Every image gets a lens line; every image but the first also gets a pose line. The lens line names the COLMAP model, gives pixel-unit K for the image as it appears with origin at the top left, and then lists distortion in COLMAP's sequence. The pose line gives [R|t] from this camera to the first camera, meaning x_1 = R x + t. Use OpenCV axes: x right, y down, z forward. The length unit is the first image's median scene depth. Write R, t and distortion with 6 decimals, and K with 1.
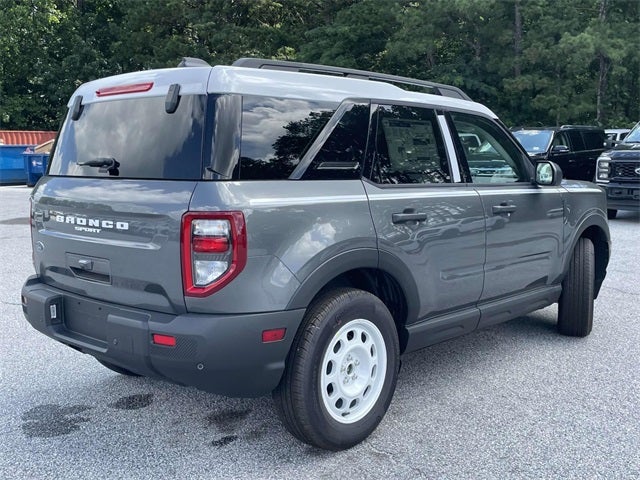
lens RADIAL K [[688.1, 0, 320.1], [0, 688.1, 248.8], [0, 0, 1]] dist [0.061039, -0.010943]
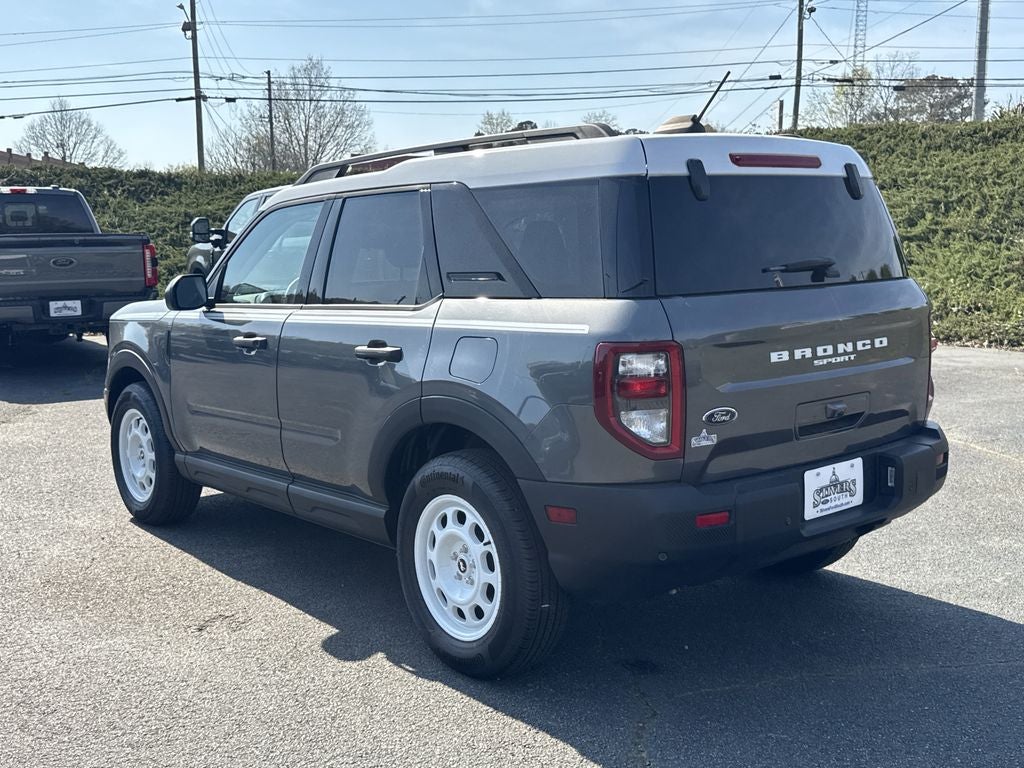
lens RADIAL K [[1155.7, 0, 512.0], [0, 1155.7, 384.0], [0, 0, 1]] dist [0.015968, -0.000168]
pose [[0.149582, -0.126882, 0.980574, -1.510930], [0.153483, 0.982690, 0.103742, -0.172680], [-0.976764, 0.134983, 0.166467, 1.110113]]
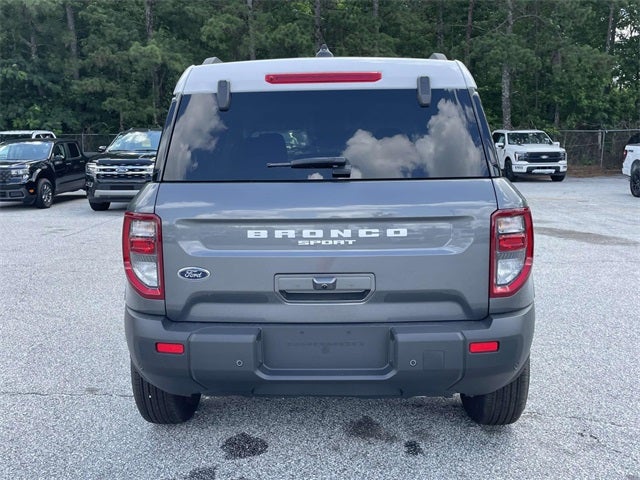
lens RADIAL K [[642.6, 0, 309.3], [0, 642.6, 236.3], [0, 0, 1]] dist [0.086923, -0.010665]
pose [[0.759951, -0.089256, 0.643823, -0.841483], [0.094800, 0.995155, 0.026064, -0.056603], [-0.643030, 0.041227, 0.764730, 0.408383]]
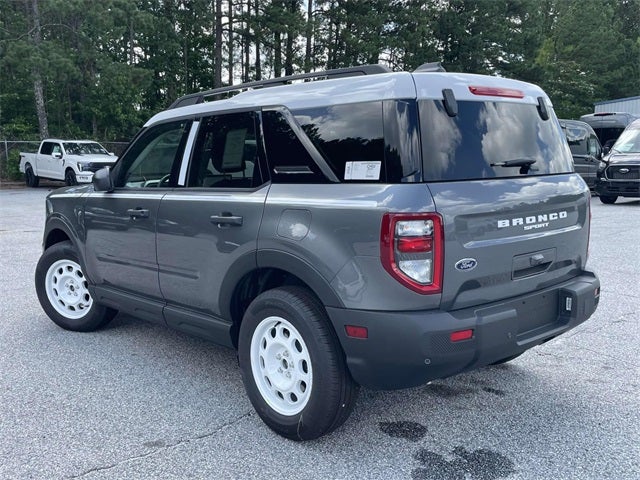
lens RADIAL K [[638.7, 0, 320.0], [0, 638.7, 240.0], [0, 0, 1]] dist [0.083673, -0.021522]
pose [[0.096783, -0.124955, 0.987431, -1.306878], [0.143038, 0.983536, 0.110442, -0.158727], [-0.984974, 0.130551, 0.113063, 1.195320]]
